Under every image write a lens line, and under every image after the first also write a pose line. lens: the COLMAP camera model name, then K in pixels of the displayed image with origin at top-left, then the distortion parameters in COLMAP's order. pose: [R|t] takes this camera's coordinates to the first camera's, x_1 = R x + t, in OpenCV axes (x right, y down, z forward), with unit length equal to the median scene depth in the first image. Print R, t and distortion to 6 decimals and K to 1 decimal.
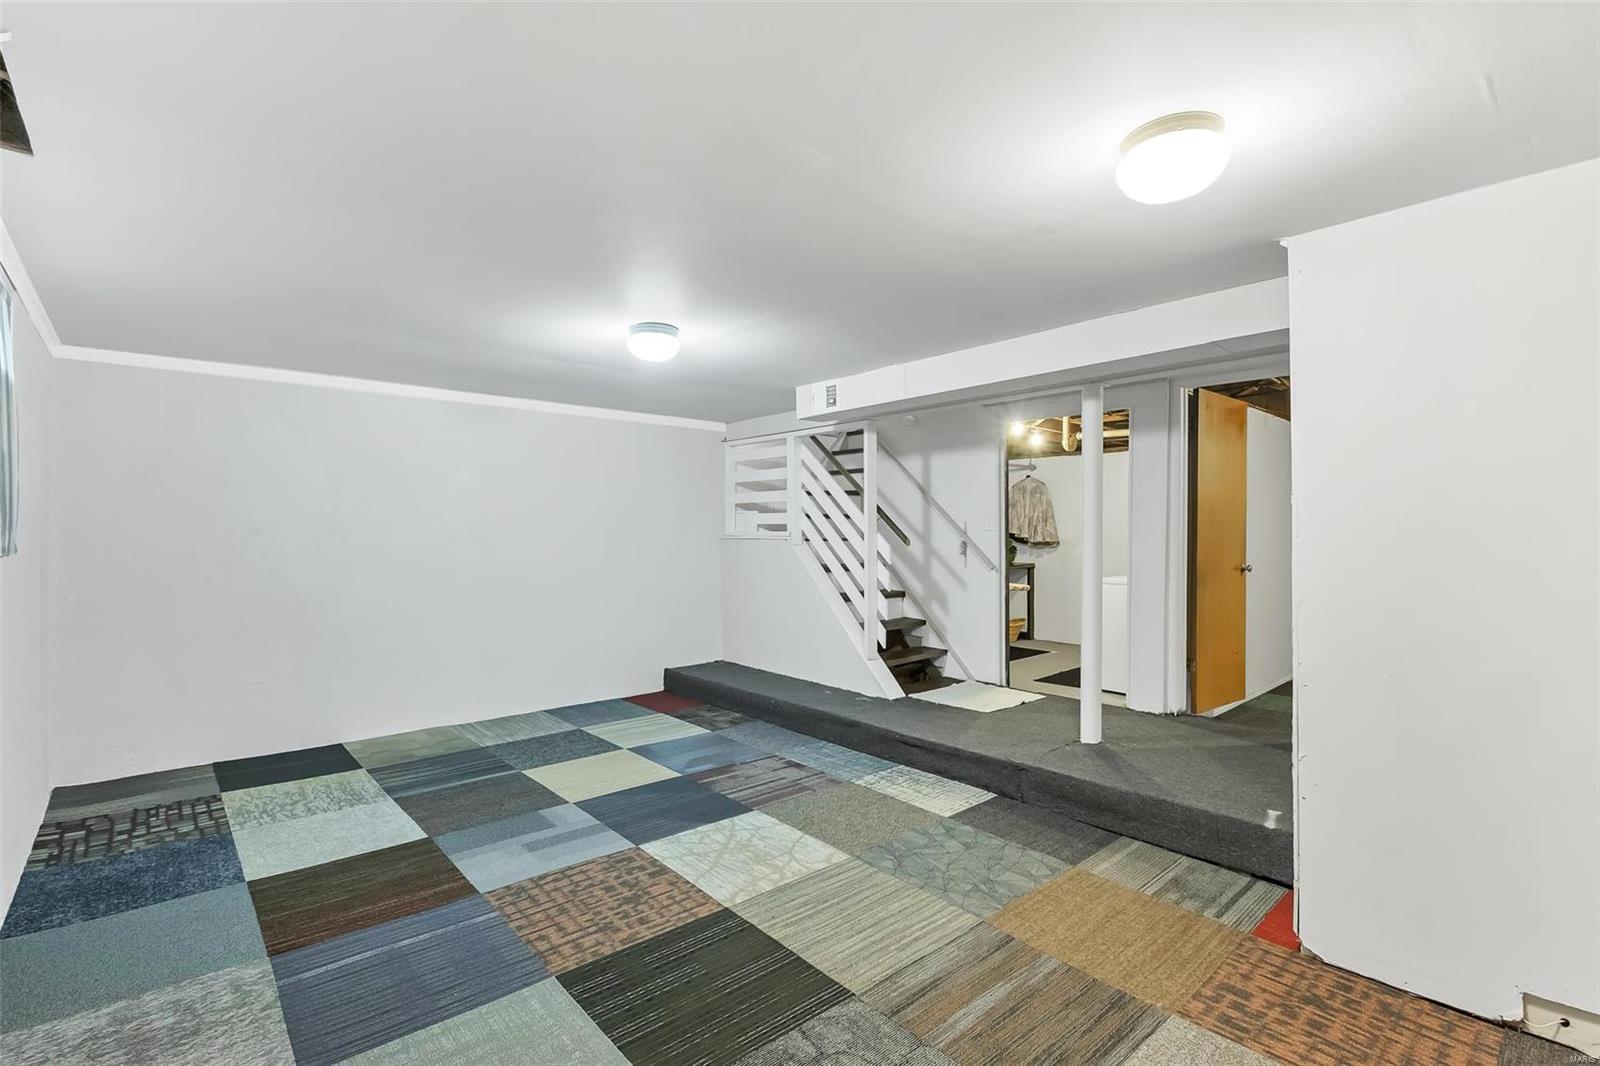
lens RADIAL K [[710.5, 0, 798.9], [0, 710.5, 526.6], [0, 0, 1]] dist [-0.001094, -0.000912]
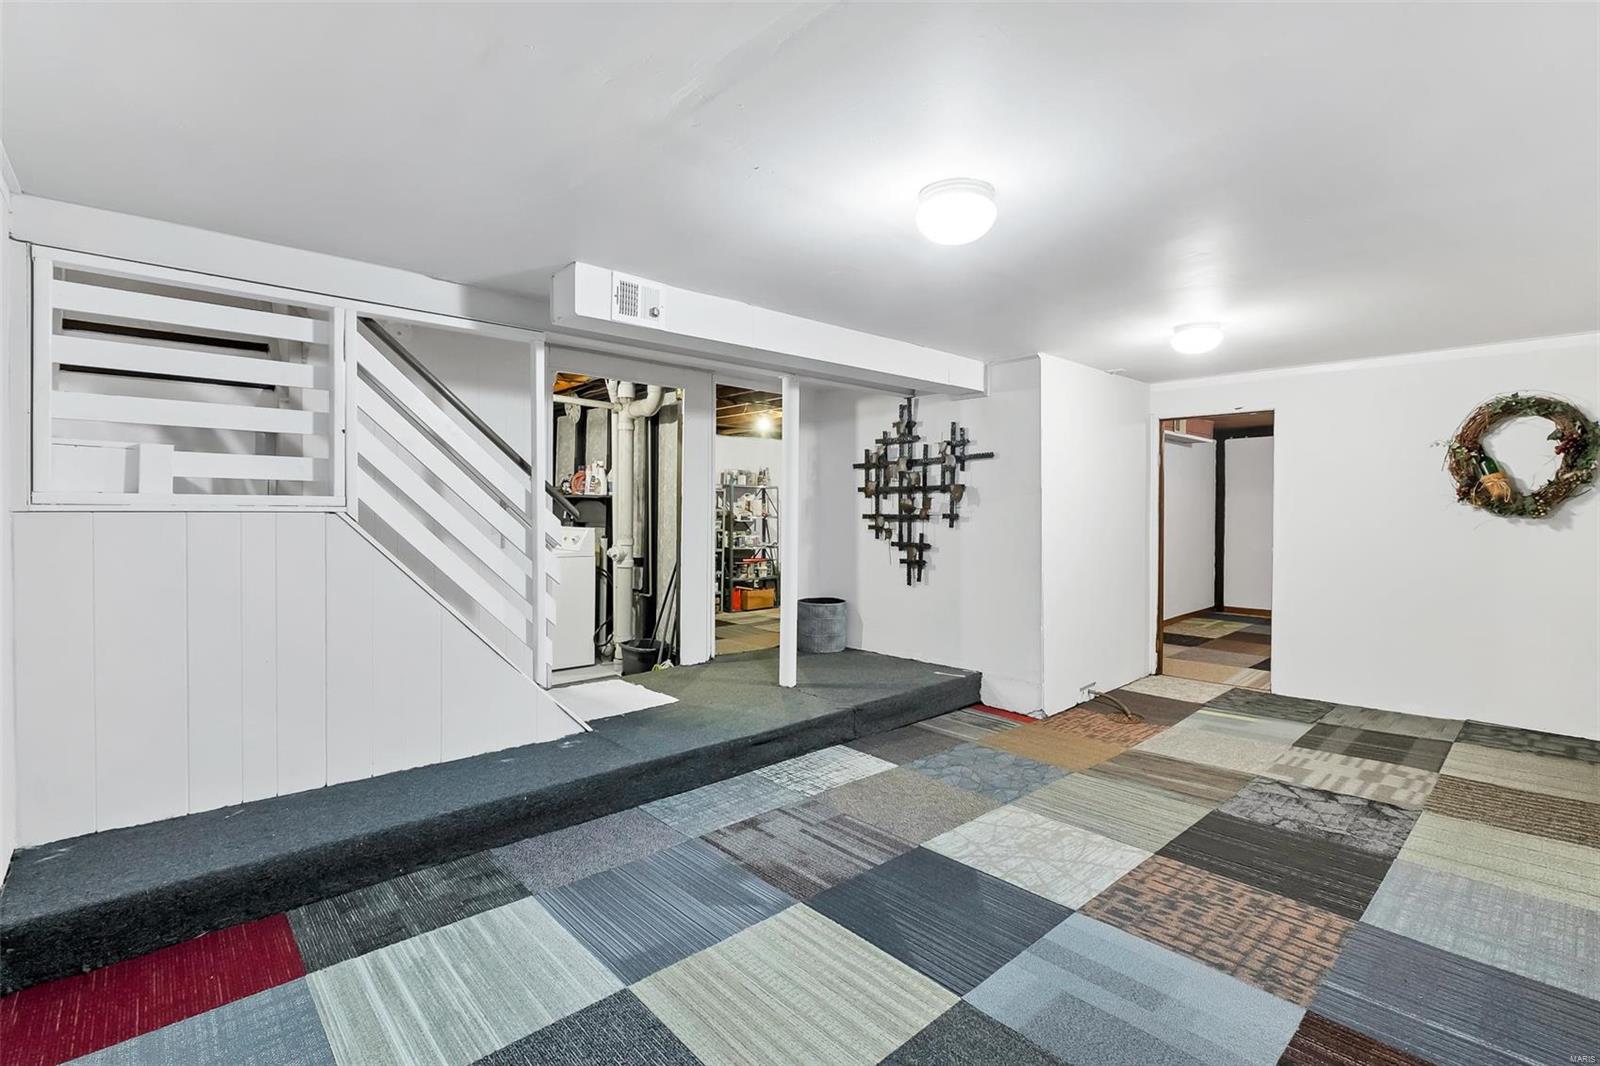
lens RADIAL K [[710.5, 0, 798.9], [0, 710.5, 526.6], [0, 0, 1]] dist [-0.001094, -0.000912]
pose [[0.005603, -0.027192, 0.999615, -0.909064], [-0.019822, 0.999431, 0.027298, 0.013906], [-0.999788, -0.019967, 0.005061, 1.196505]]
